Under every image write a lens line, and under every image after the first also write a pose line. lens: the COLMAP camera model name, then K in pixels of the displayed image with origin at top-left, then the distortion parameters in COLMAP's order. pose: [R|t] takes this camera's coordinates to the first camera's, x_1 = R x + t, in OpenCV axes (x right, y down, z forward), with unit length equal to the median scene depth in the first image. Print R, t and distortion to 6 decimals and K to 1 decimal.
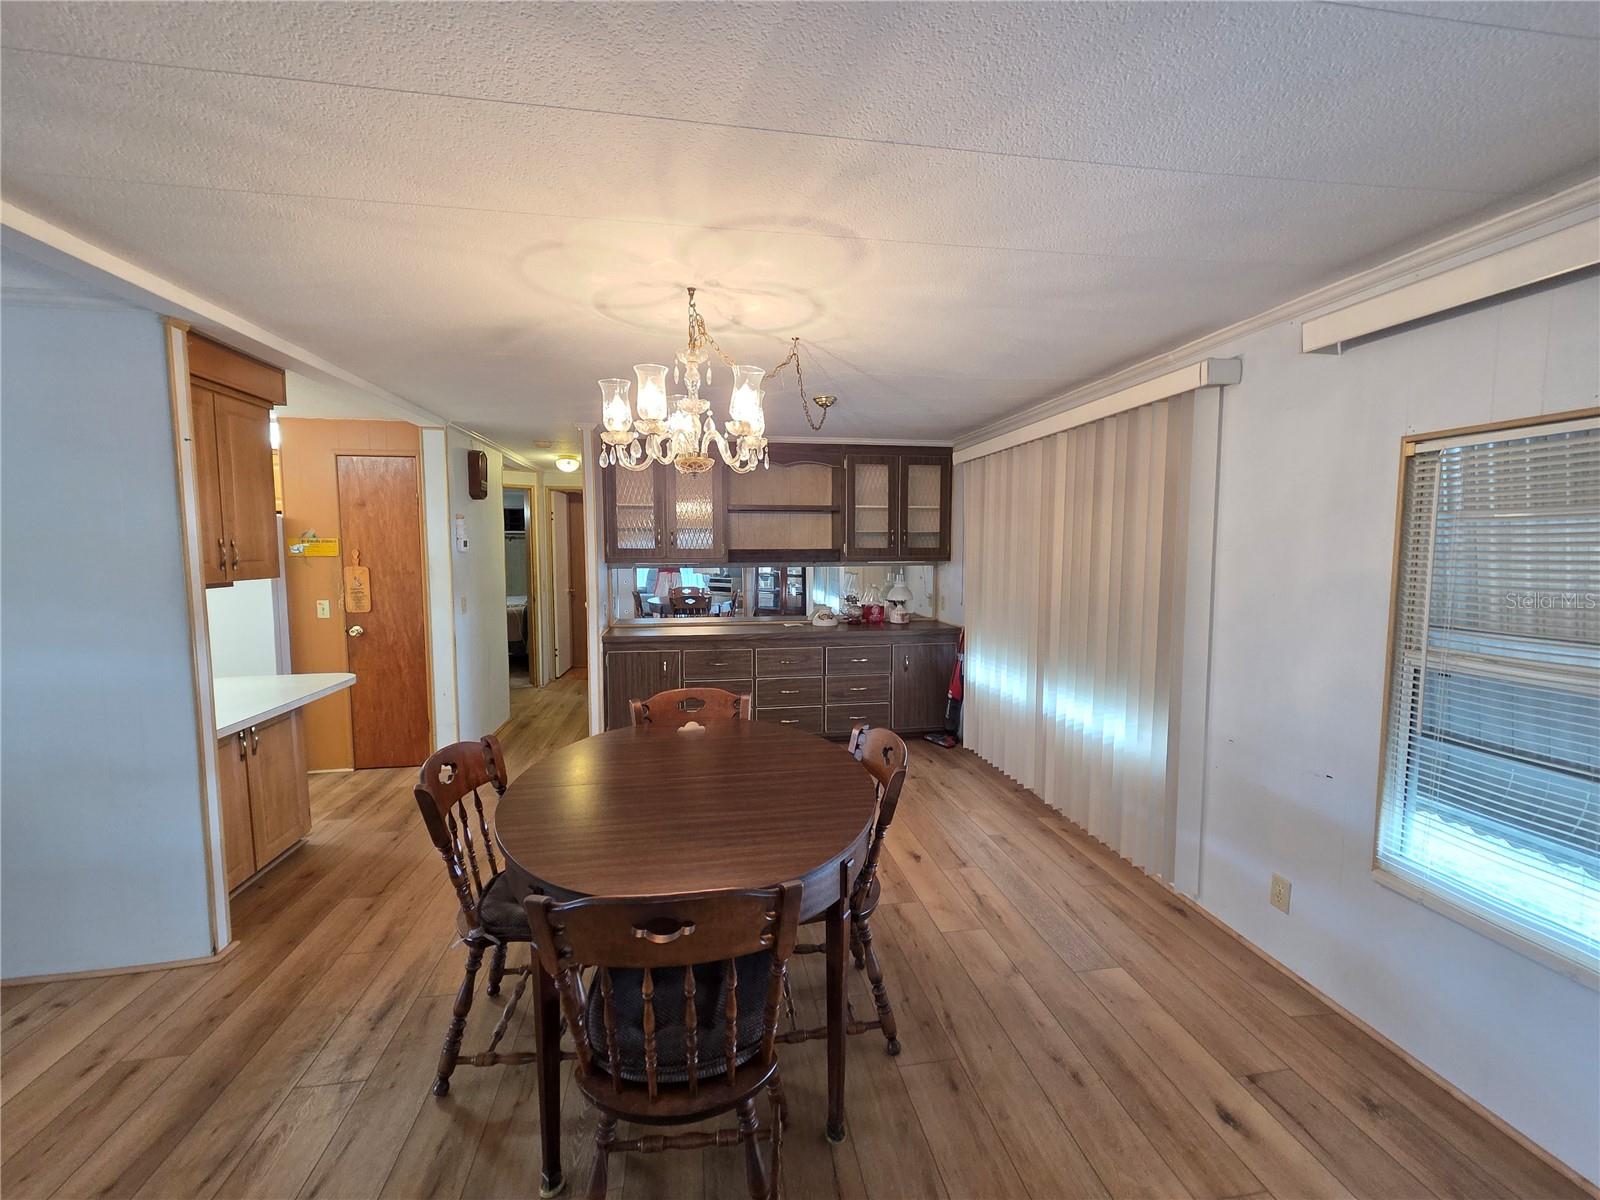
lens RADIAL K [[664.2, 0, 797.2], [0, 664.2, 593.2], [0, 0, 1]] dist [-0.000591, -0.000131]
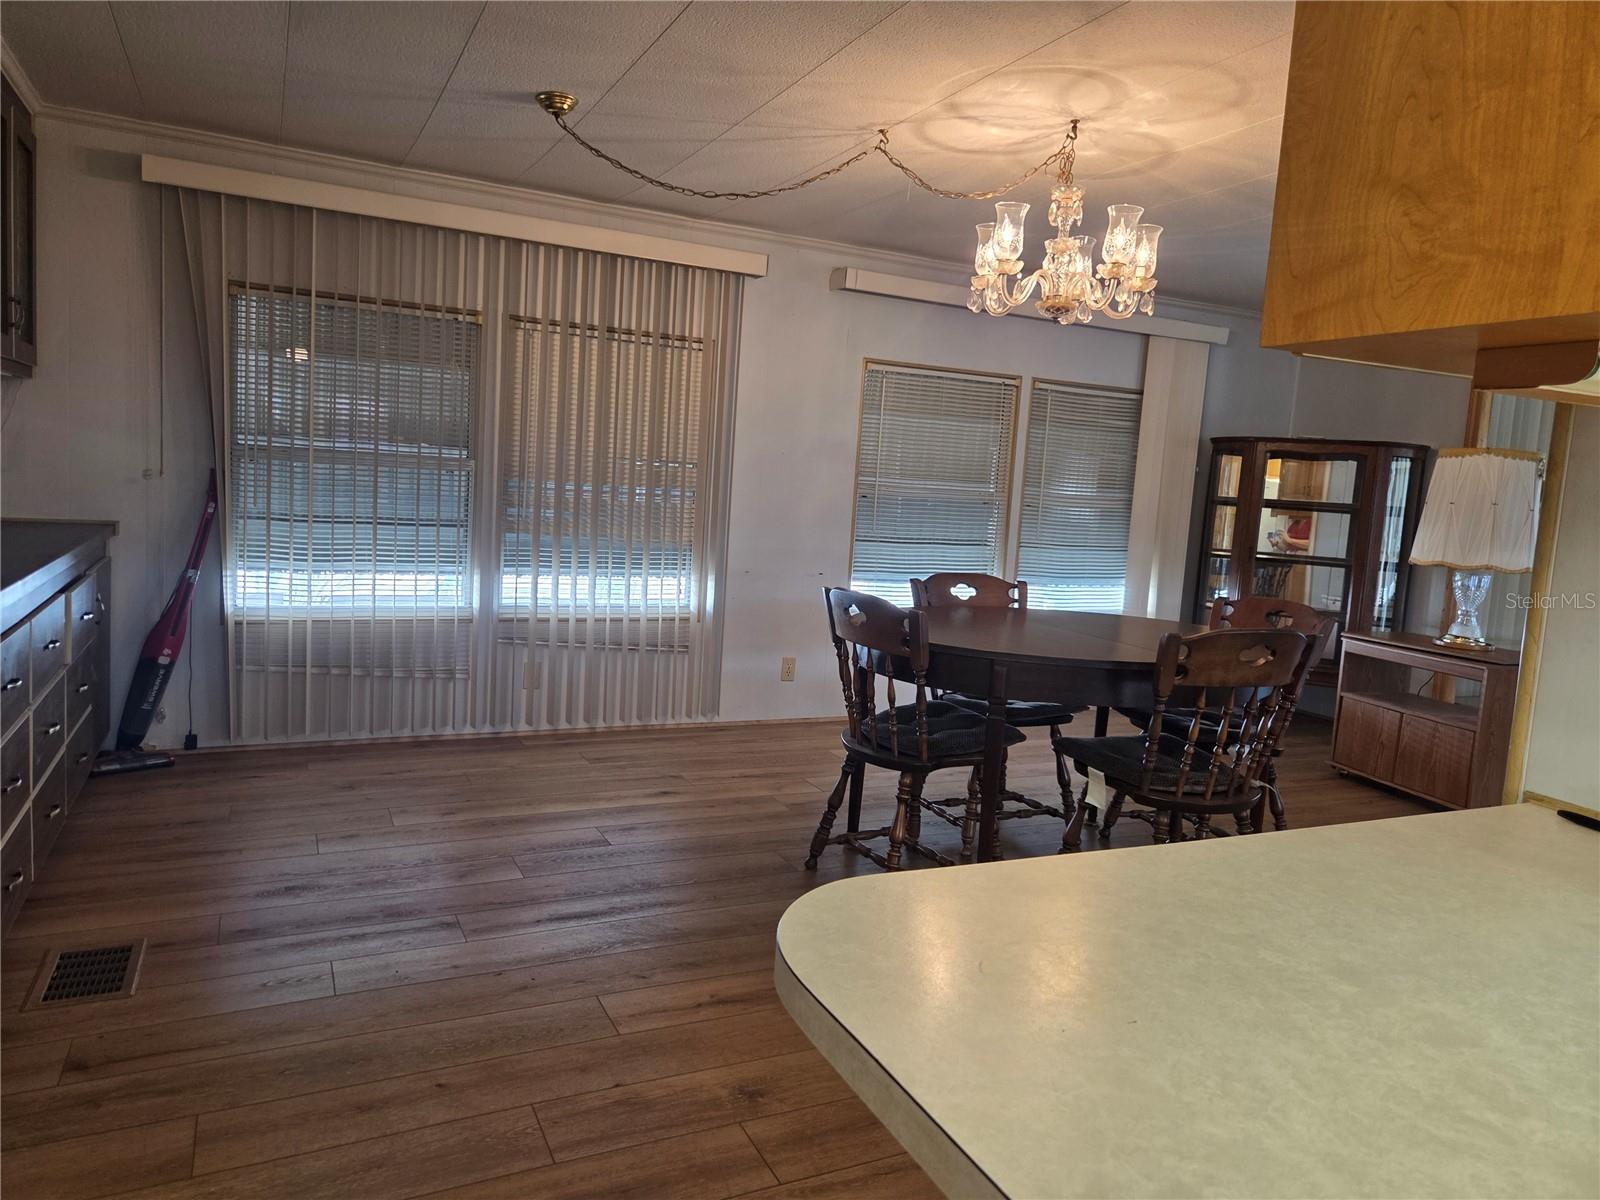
lens RADIAL K [[1053.9, 0, 800.0], [0, 1053.9, 600.0], [0, 0, 1]] dist [0.009176, 0.000455]
pose [[-0.280493, -0.131130, 0.950857, -0.879932], [0.002621, 0.990516, 0.137372, 0.002389], [-0.959853, 0.041025, -0.277489, 1.026077]]
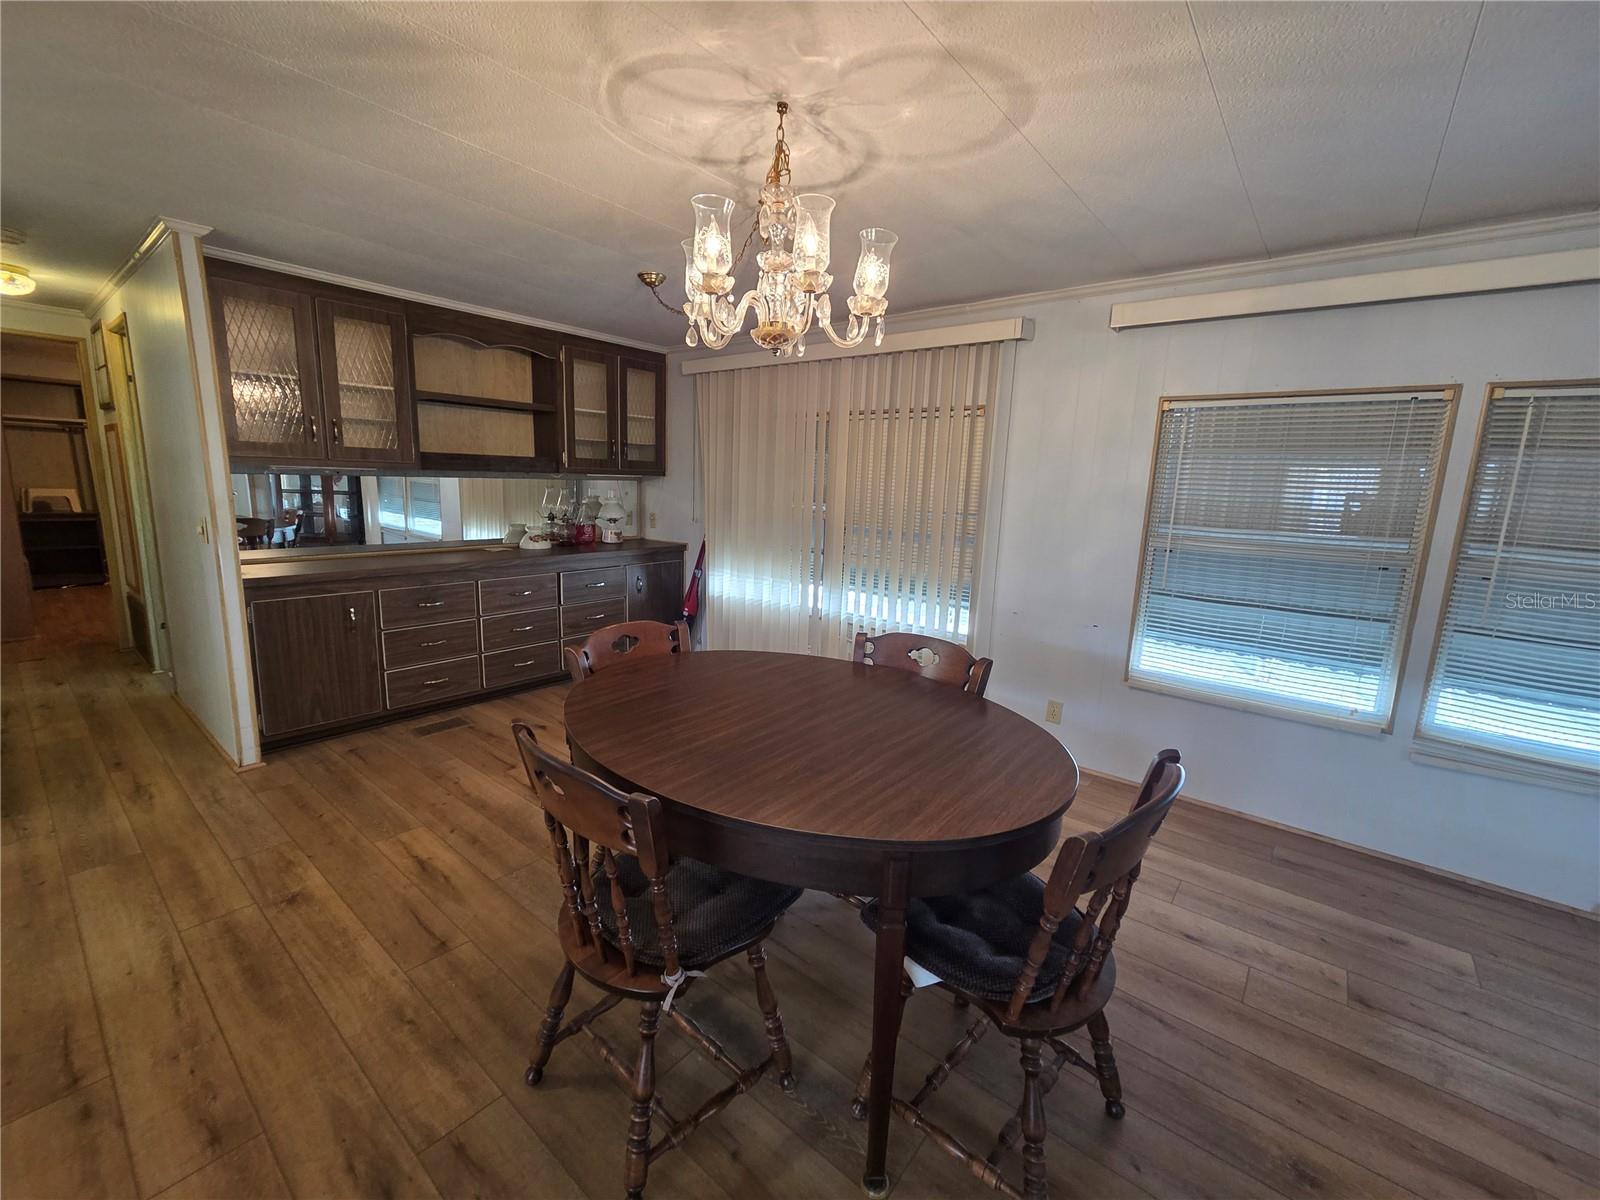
lens RADIAL K [[664.2, 0, 797.2], [0, 664.2, 593.2], [0, 0, 1]] dist [-0.000591, -0.000131]
pose [[0.745966, -0.087884, 0.660160, -0.403190], [0.011038, 0.992750, 0.119687, 0.010348], [-0.665893, -0.081995, 0.741528, 0.206064]]
